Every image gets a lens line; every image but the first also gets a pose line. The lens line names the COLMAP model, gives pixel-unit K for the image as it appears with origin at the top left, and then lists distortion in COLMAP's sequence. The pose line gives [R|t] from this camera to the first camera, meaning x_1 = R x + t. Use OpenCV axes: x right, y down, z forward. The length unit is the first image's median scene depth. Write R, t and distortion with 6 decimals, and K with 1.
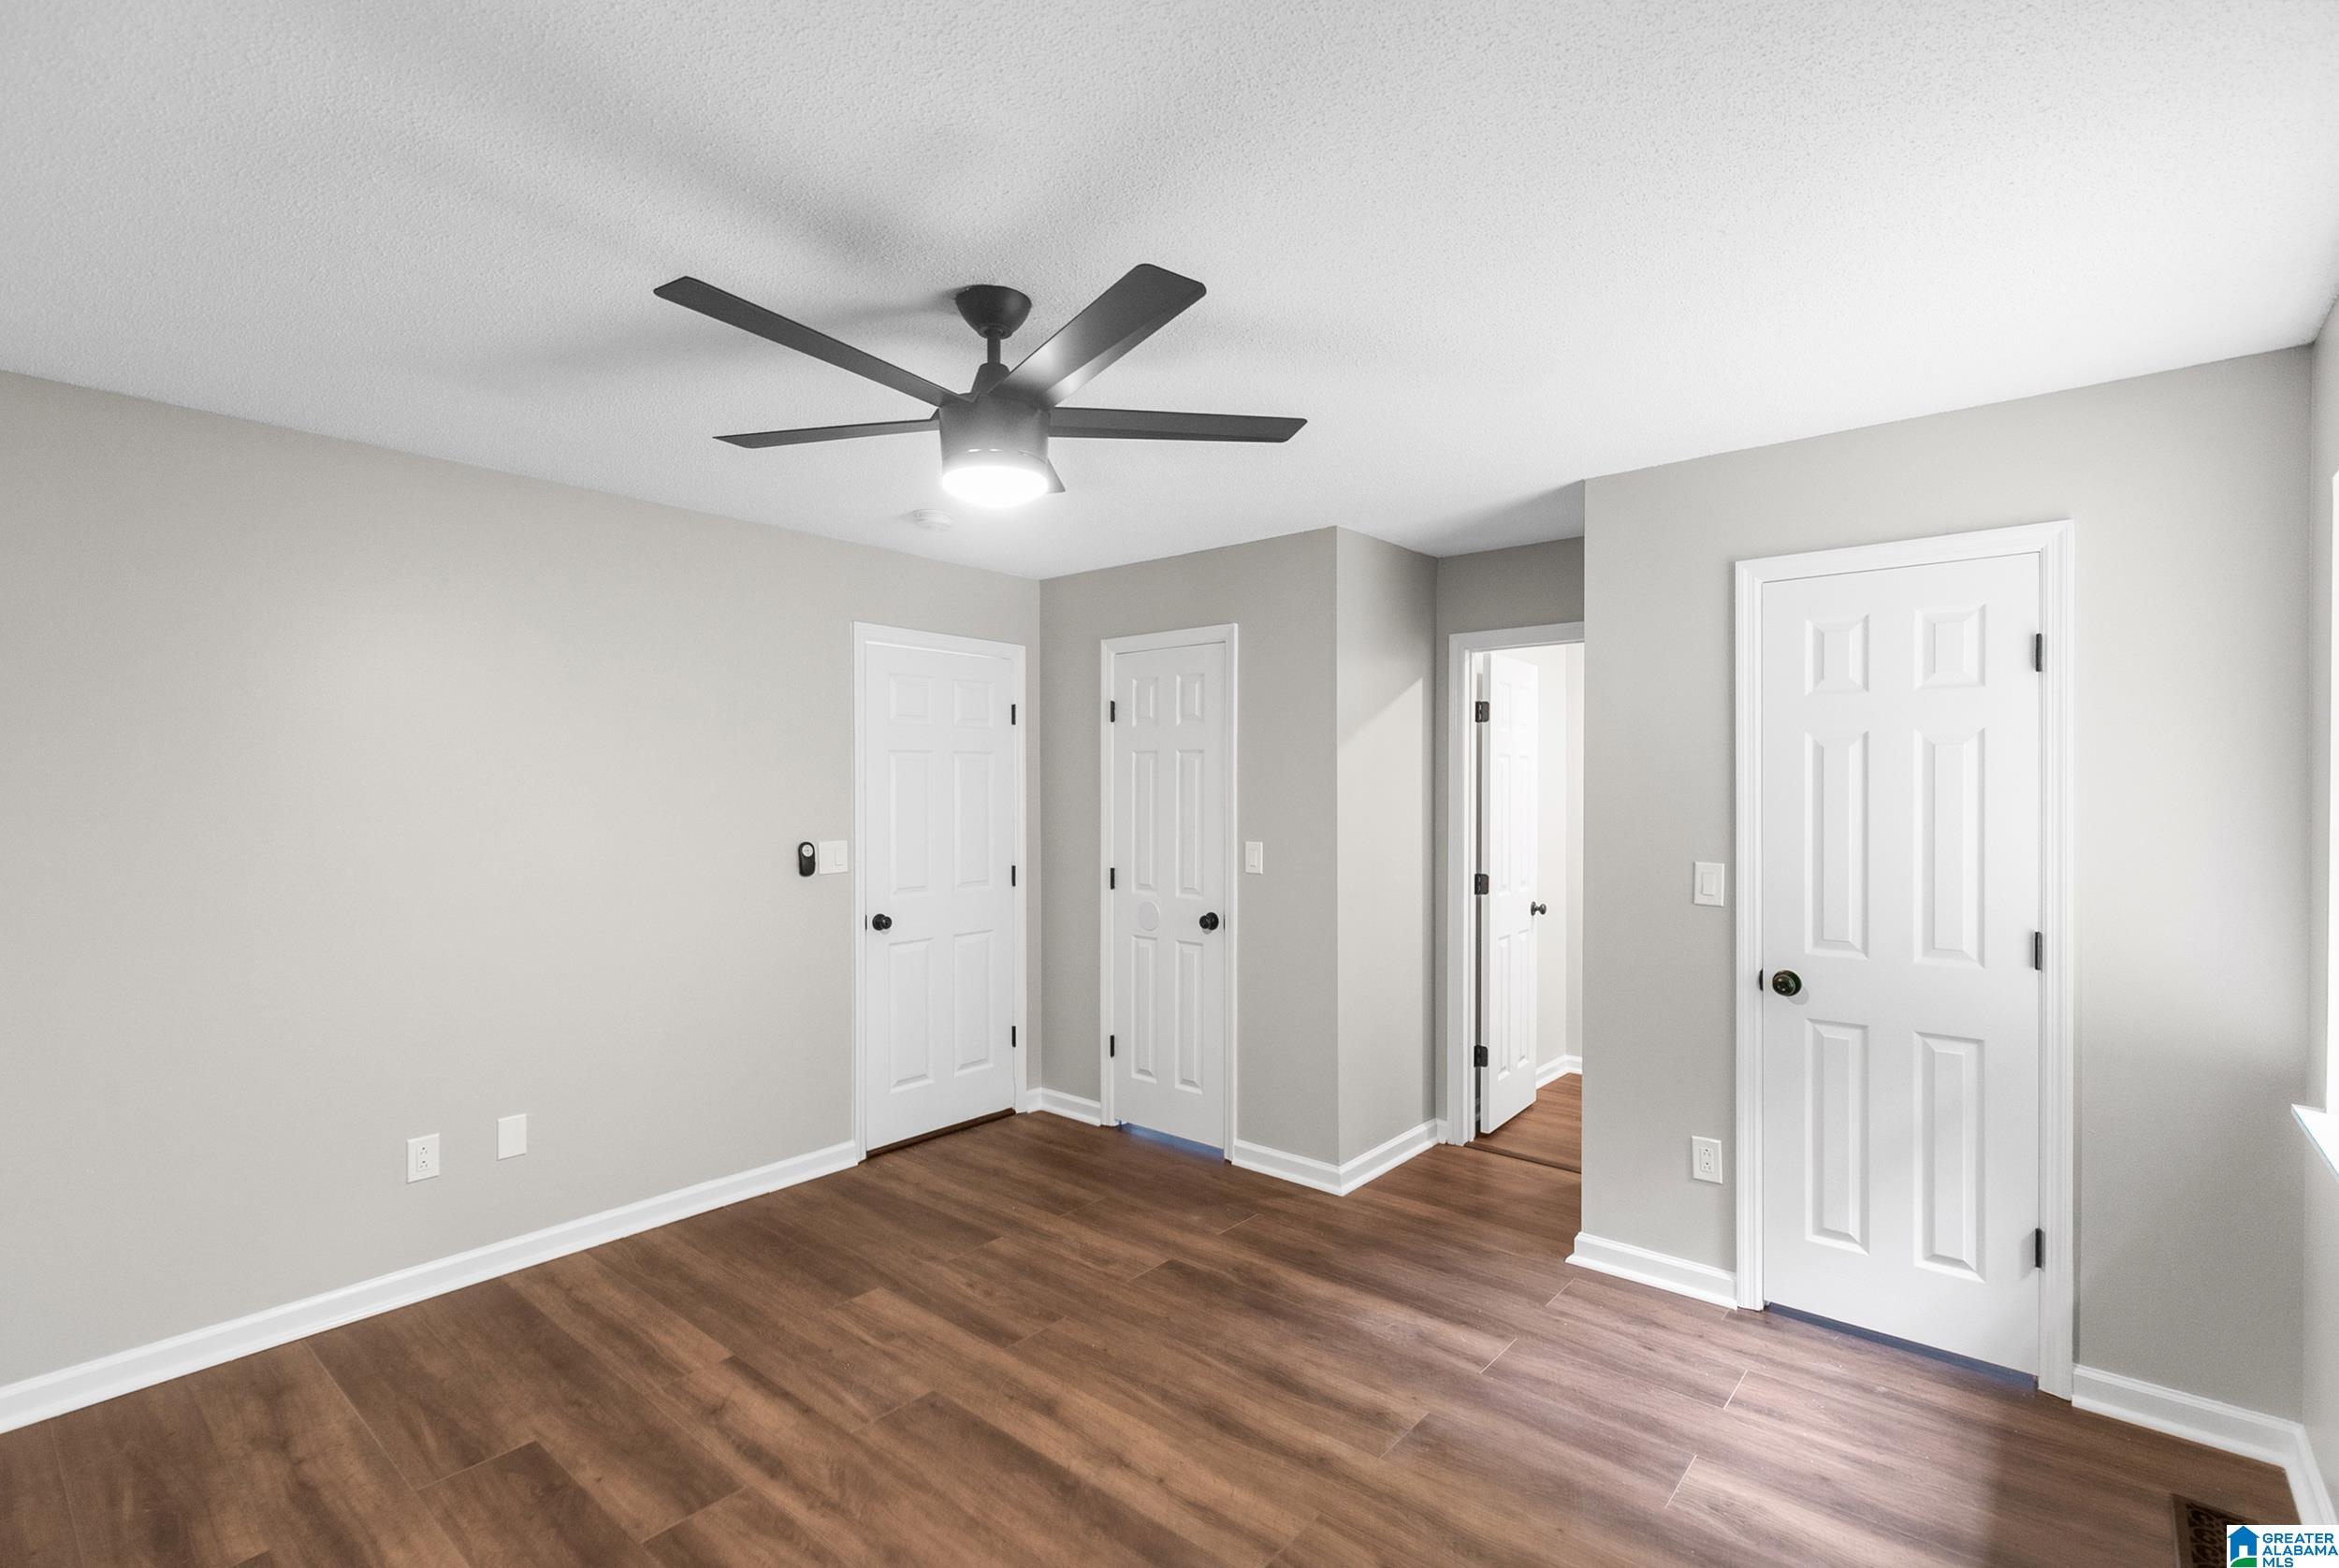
lens RADIAL K [[1081.6, 0, 1160.2], [0, 1081.6, 797.5], [0, 0, 1]] dist [0.060482, -0.036516]
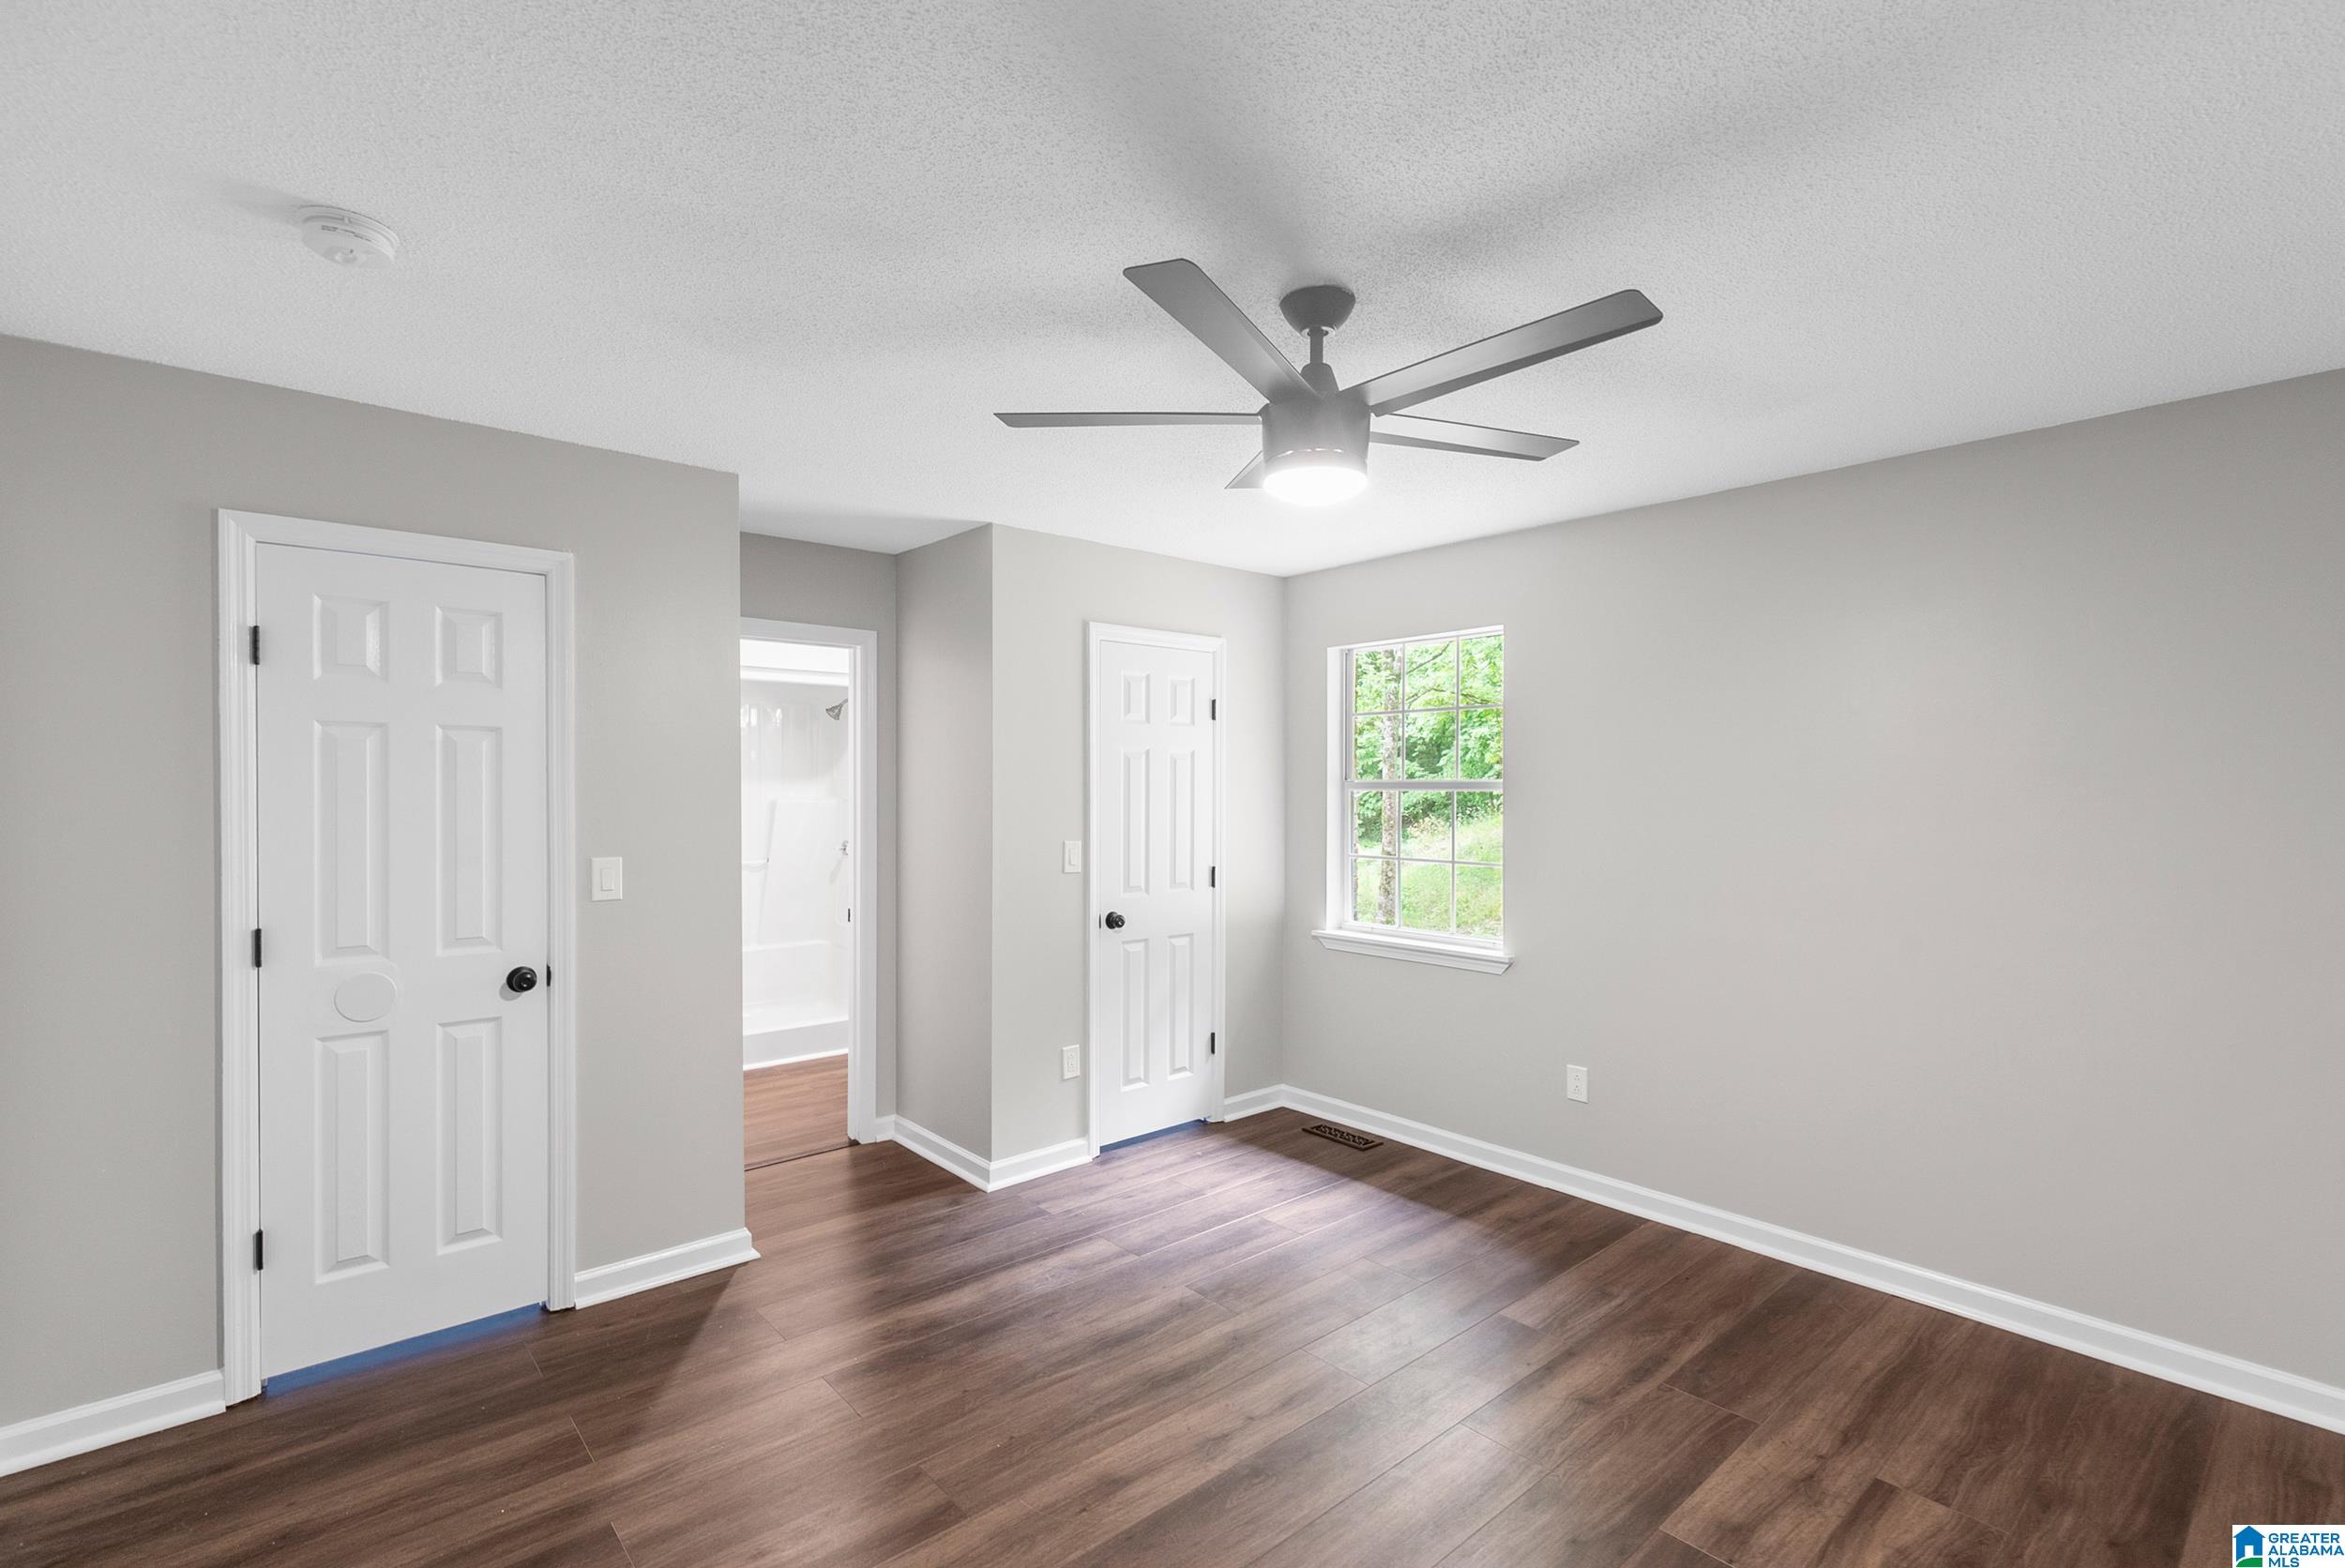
lens RADIAL K [[1078.1, 0, 1203.1], [0, 1078.1, 793.8], [0, 0, 1]] dist [0.004393, 0.000291]
pose [[0.127965, -0.007869, 0.991747, -0.801700], [0.006582, 0.999953, 0.007085, -0.006600], [-0.991757, 0.005621, 0.128011, 0.682469]]
